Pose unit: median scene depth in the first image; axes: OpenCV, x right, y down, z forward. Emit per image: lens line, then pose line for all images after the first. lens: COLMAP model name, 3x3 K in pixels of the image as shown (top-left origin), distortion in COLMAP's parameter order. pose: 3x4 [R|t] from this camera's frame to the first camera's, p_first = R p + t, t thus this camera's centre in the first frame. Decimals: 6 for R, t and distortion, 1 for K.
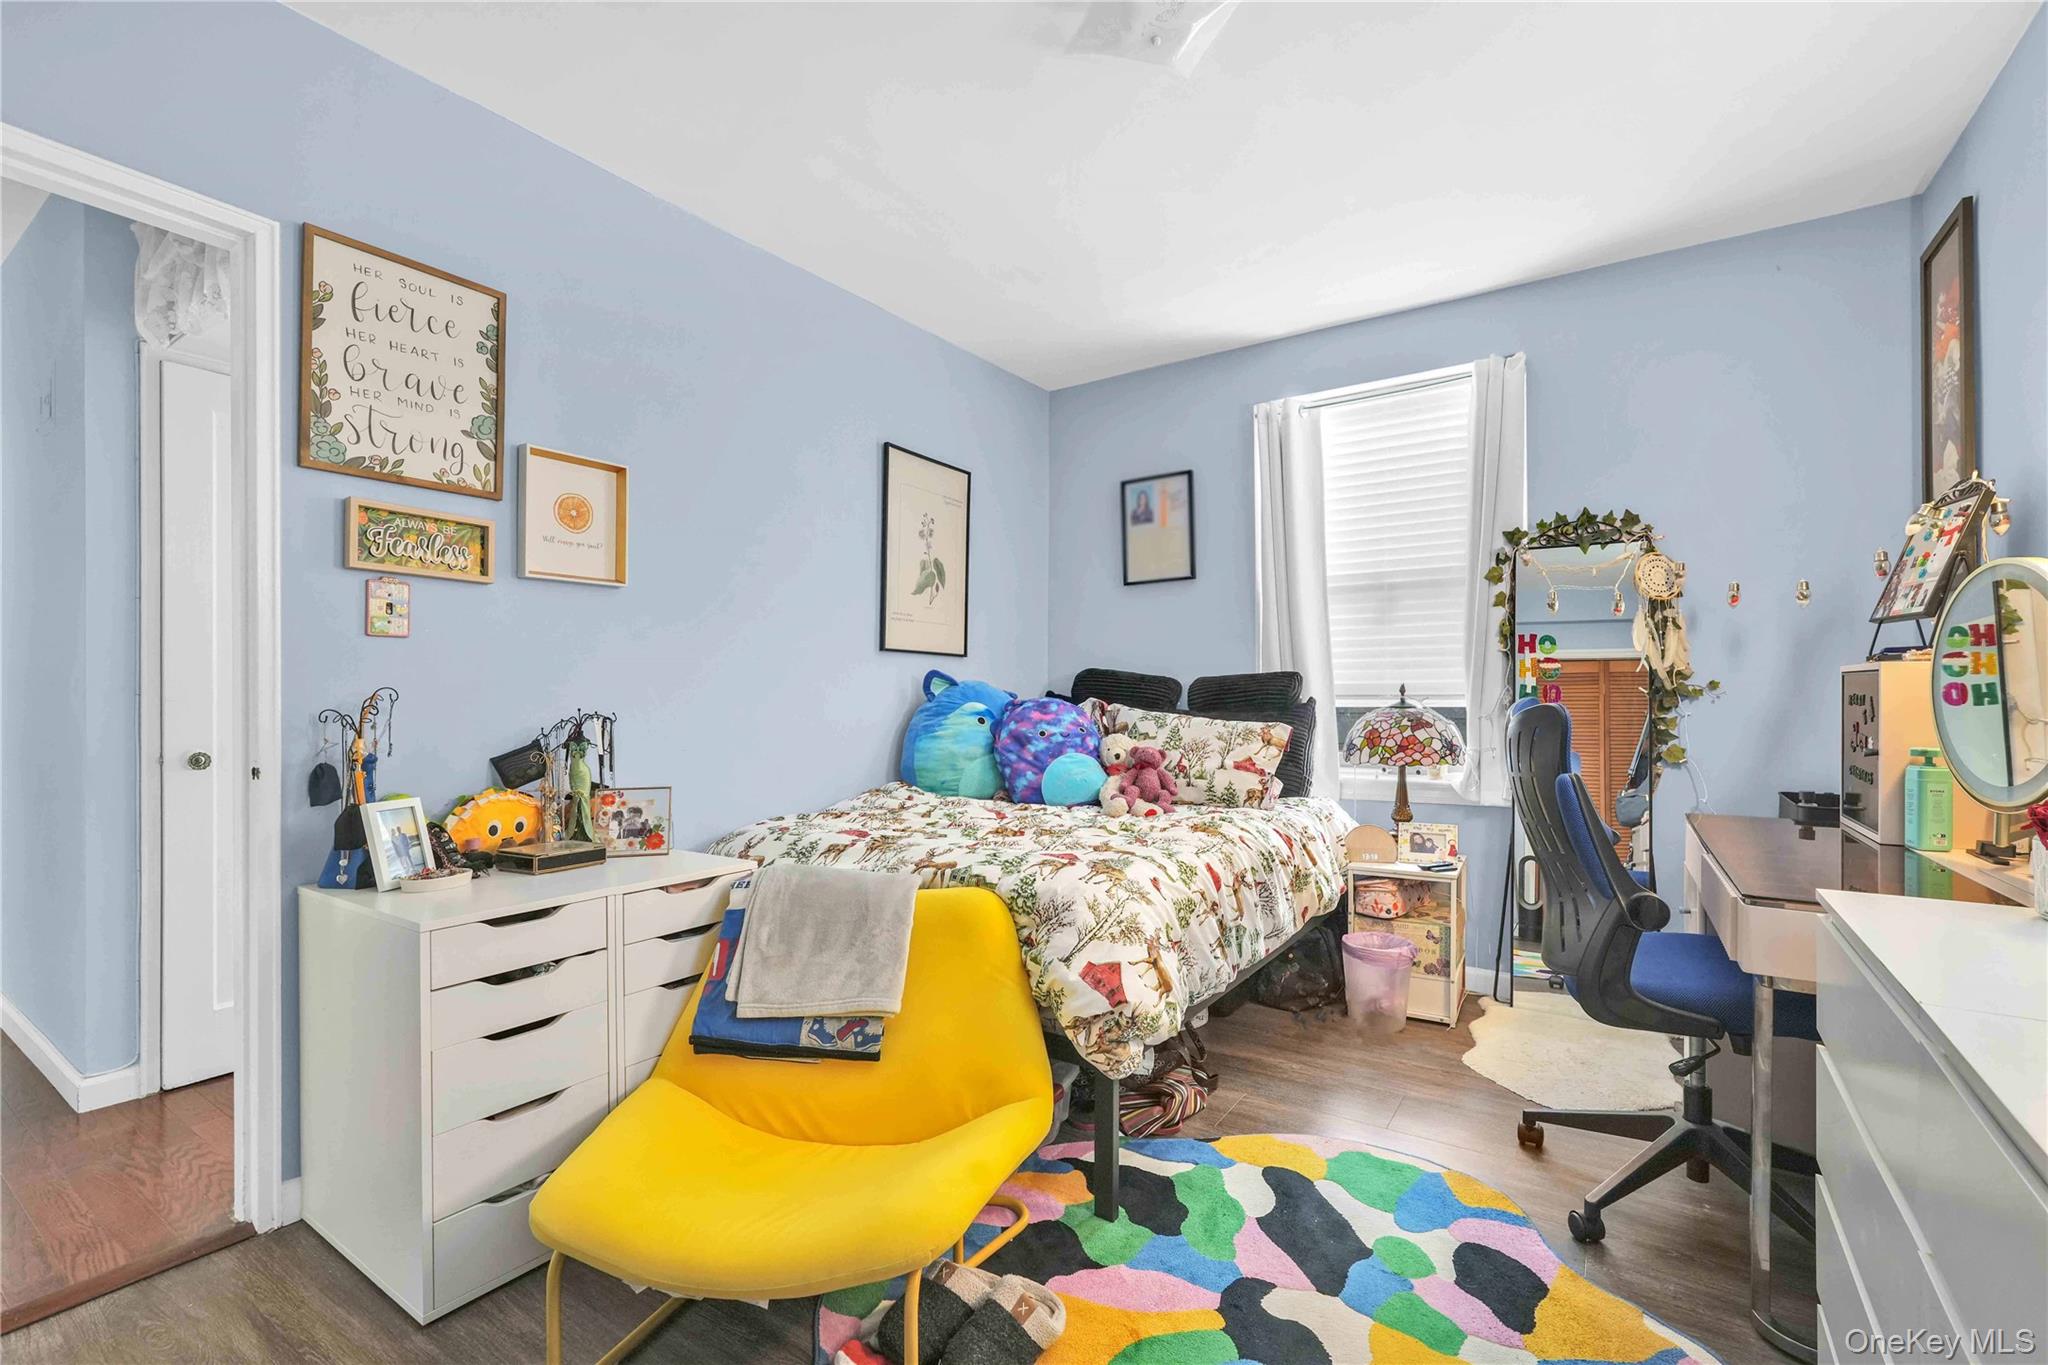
lens RADIAL K [[914.4, 0, 1027.9], [0, 914.4, 679.8], [0, 0, 1]] dist [-0.010288, 0.012142]
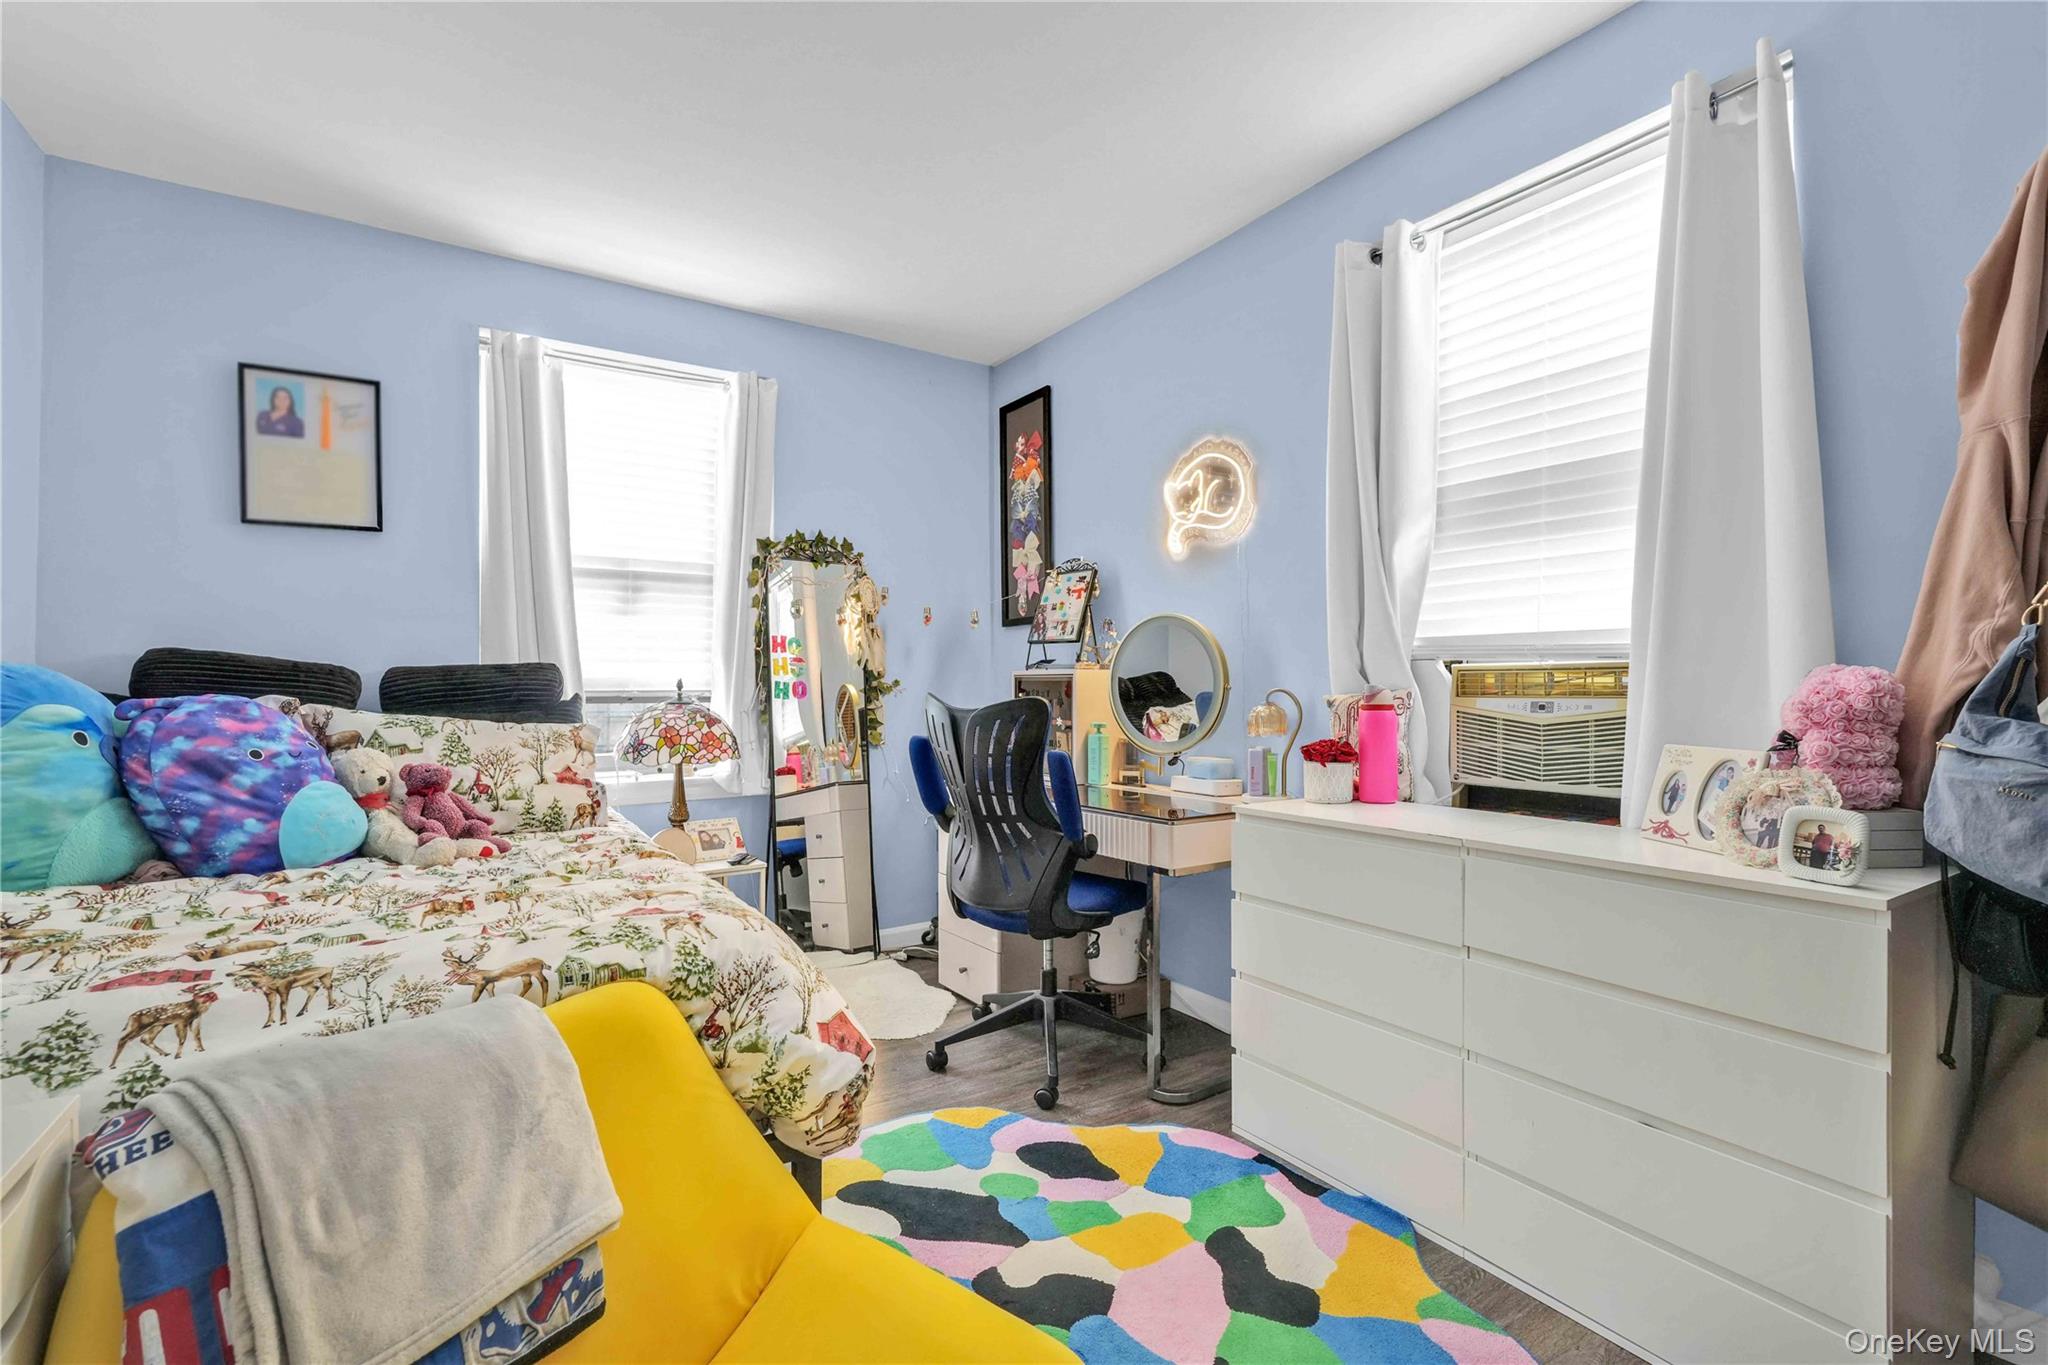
lens RADIAL K [[904.4, 0, 1024.5], [0, 904.4, 672.9], [0, 0, 1]] dist [-0.015418, 0.010646]
pose [[0.384483, 0.018795, 0.922941, -0.343421], [-0.013370, 0.999801, -0.014790, 0.007116], [-0.923035, -0.006653, 0.384658, 0.306413]]
